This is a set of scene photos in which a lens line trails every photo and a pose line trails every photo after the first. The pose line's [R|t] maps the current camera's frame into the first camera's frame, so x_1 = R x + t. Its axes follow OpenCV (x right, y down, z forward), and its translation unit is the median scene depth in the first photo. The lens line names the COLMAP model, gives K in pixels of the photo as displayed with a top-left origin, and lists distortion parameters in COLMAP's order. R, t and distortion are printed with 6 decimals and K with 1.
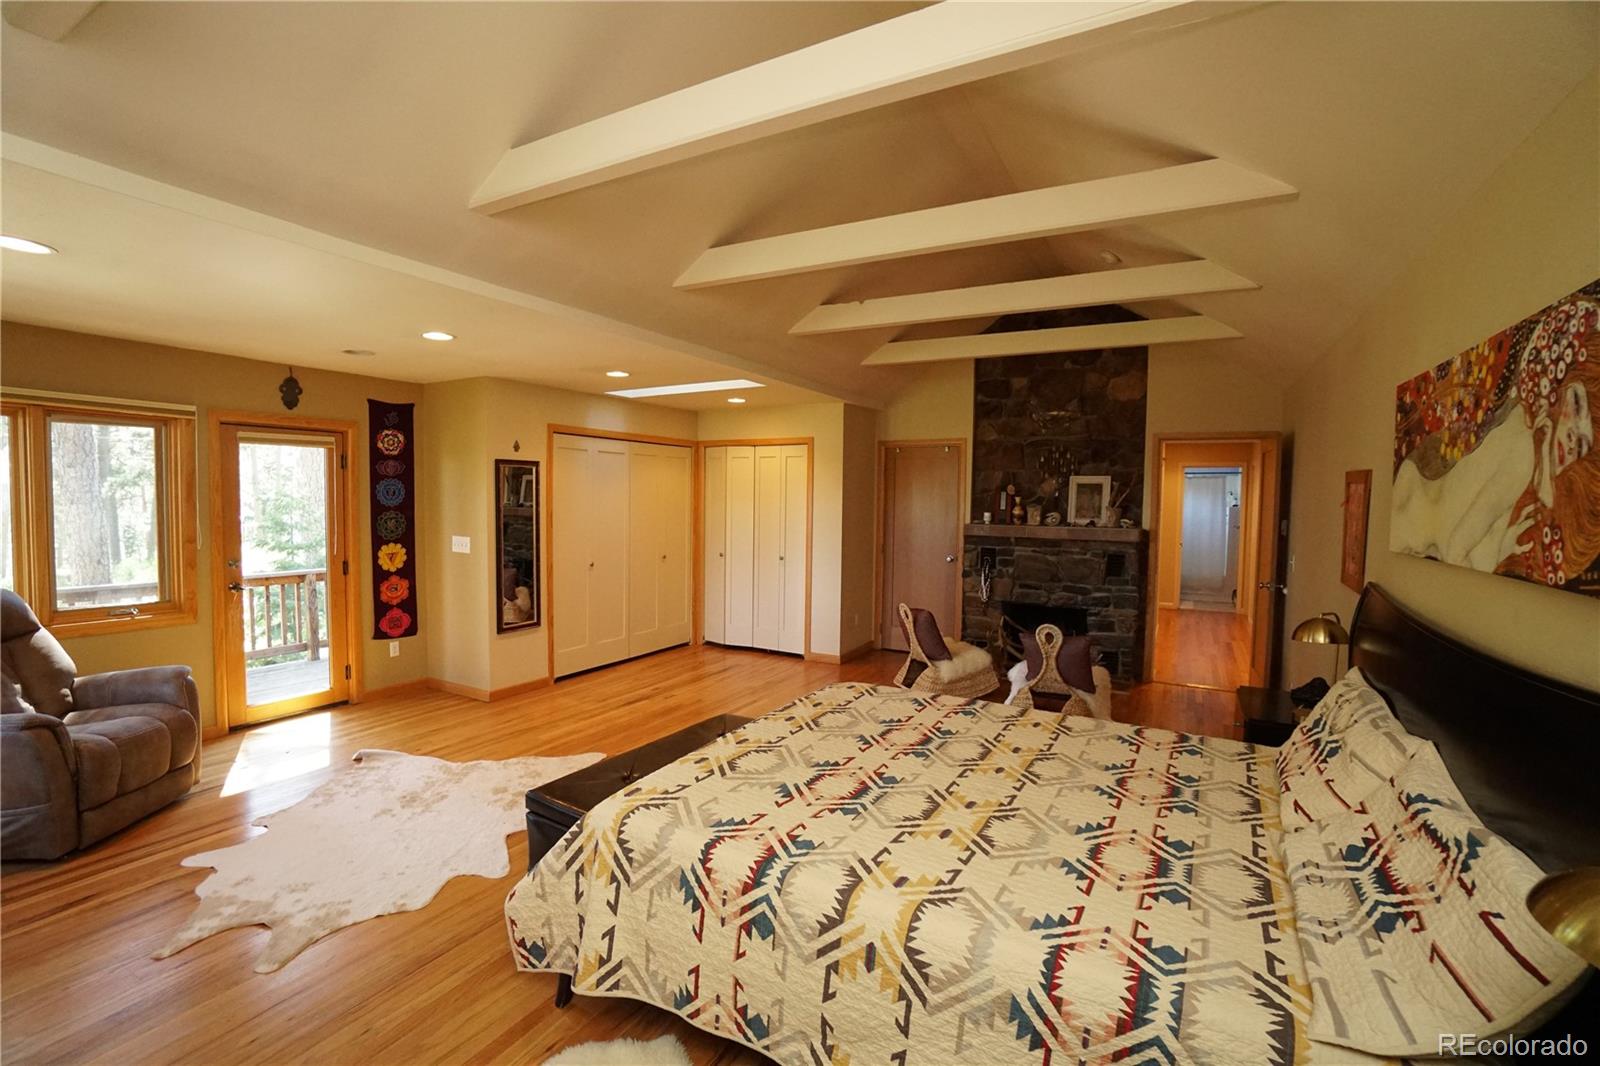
lens RADIAL K [[701.6, 0, 787.6], [0, 701.6, 529.1], [0, 0, 1]] dist [-0.066734, 0.024001]
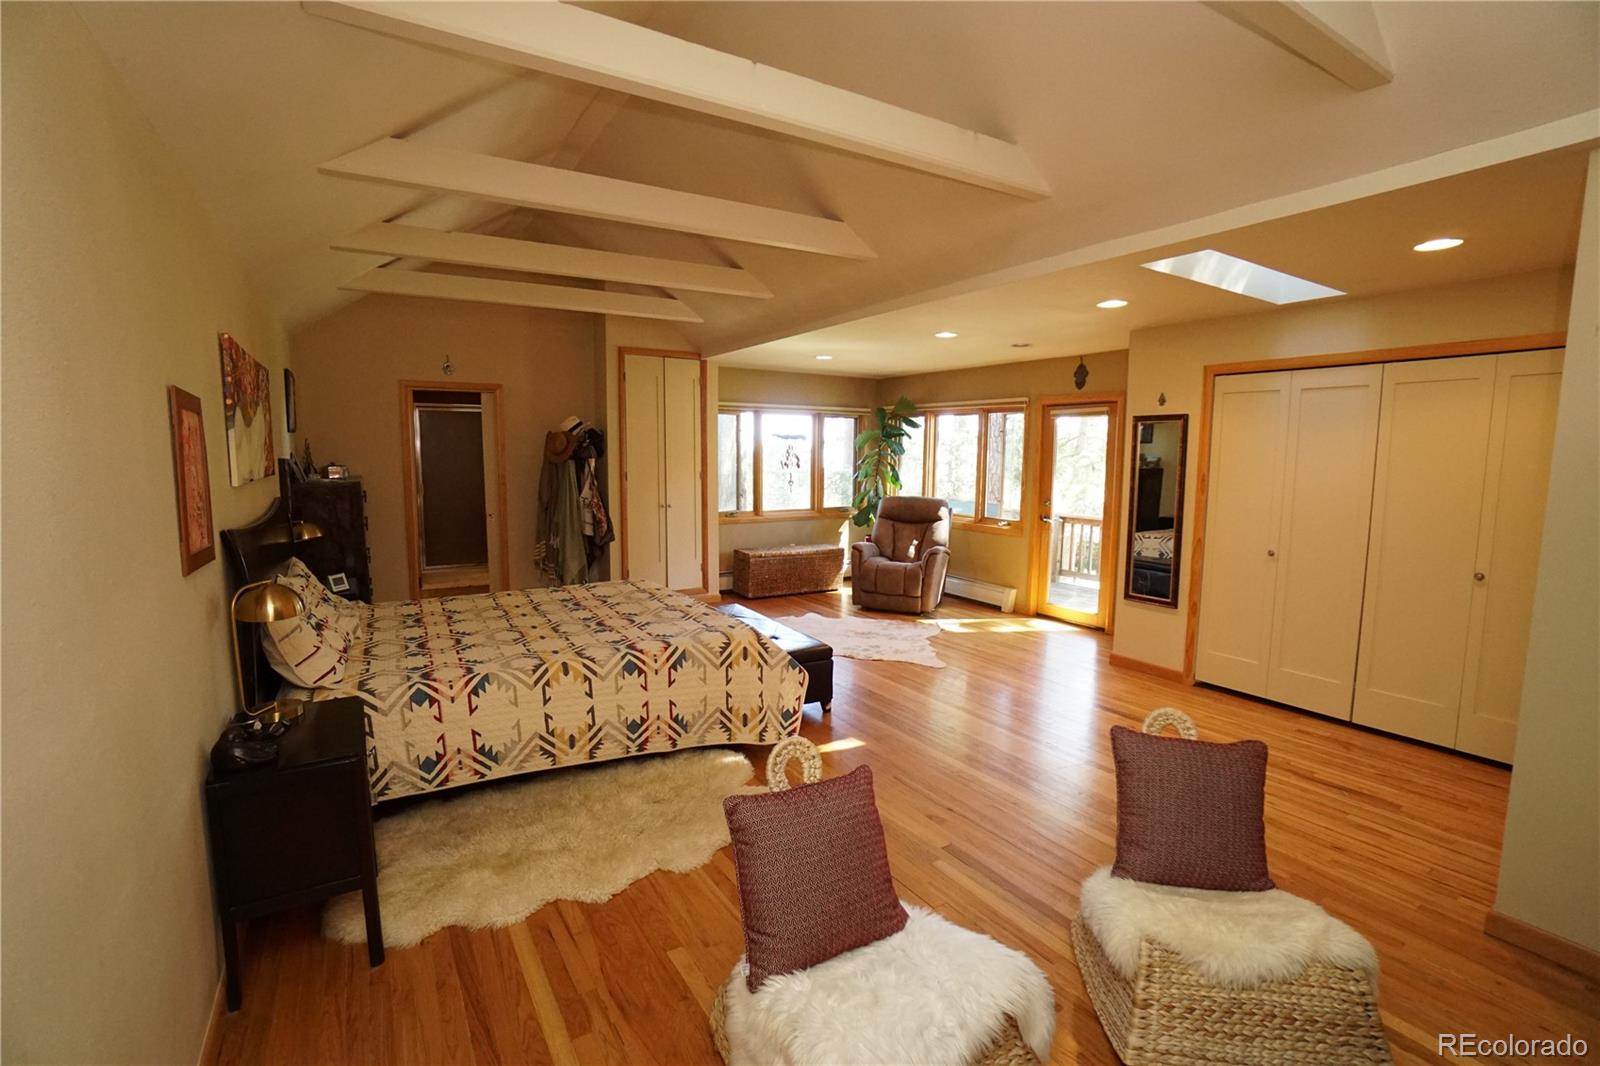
lens RADIAL K [[701.6, 0, 787.6], [0, 701.6, 529.1], [0, 0, 1]] dist [-0.066734, 0.024001]
pose [[-0.470226, 0.079163, -0.878988, 0.809903], [-0.055557, 0.991338, 0.119002, -0.041539], [0.880795, 0.104792, -0.461755, 1.288776]]
